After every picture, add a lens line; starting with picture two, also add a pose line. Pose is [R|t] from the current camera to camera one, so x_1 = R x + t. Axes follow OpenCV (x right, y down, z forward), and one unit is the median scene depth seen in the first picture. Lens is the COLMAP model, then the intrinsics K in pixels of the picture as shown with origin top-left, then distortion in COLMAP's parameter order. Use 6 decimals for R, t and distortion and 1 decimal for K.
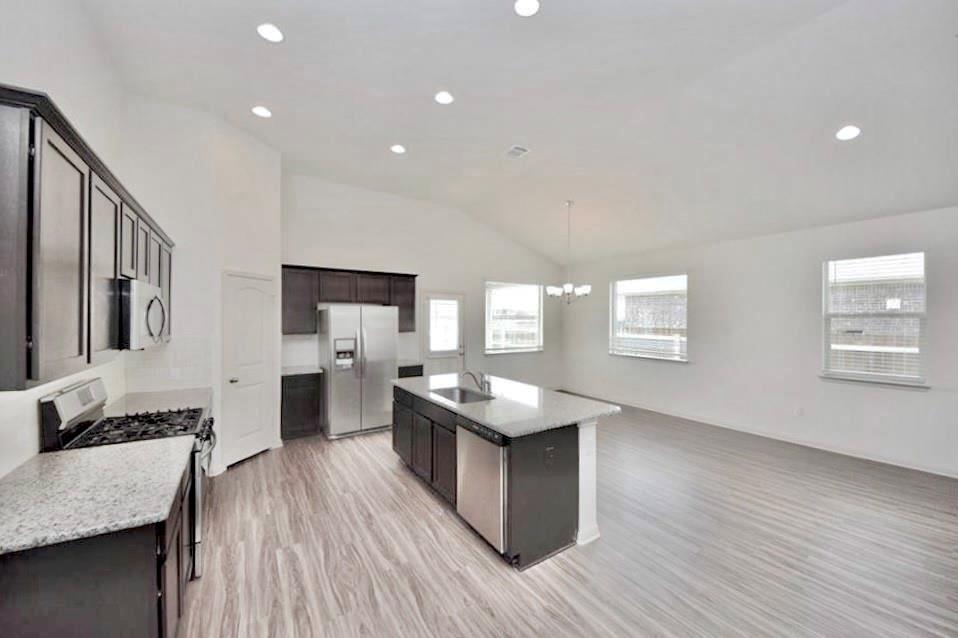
lens RADIAL K [[366.7, 0, 489.8], [0, 366.7, 317.4], [0, 0, 1]] dist [-0.012934, -0.000385]
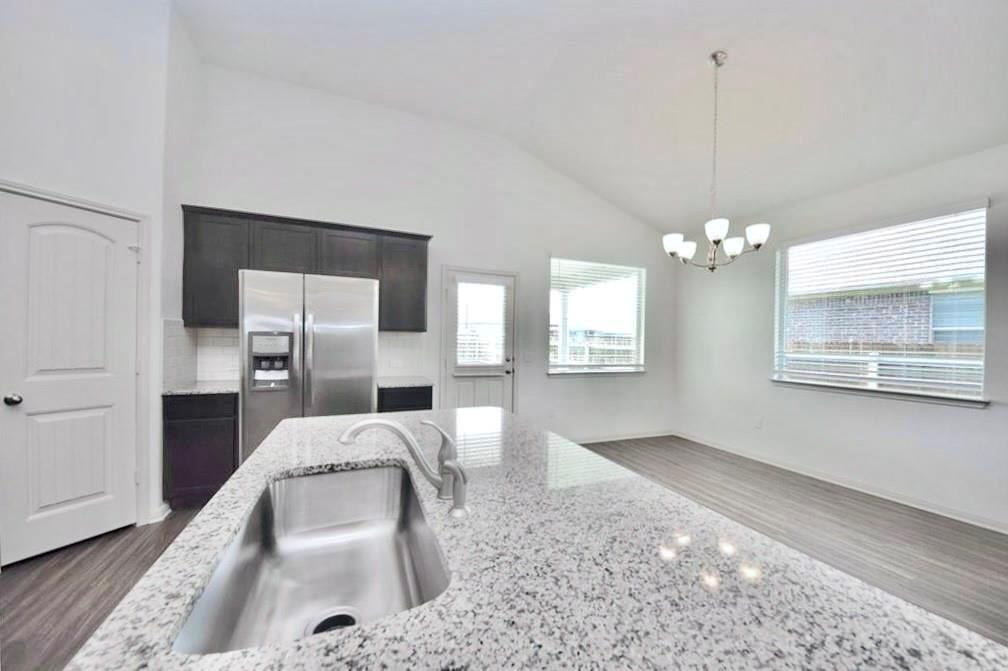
lens RADIAL K [[361.1, 0, 496.6], [0, 361.1, 344.1], [0, 0, 1]] dist [0.000443, -0.000103]
pose [[0.975386, 0.014017, -0.220058, 0.042890], [-0.011554, 0.999855, 0.012478, 0.050810], [0.220201, -0.009628, 0.975407, 0.437779]]
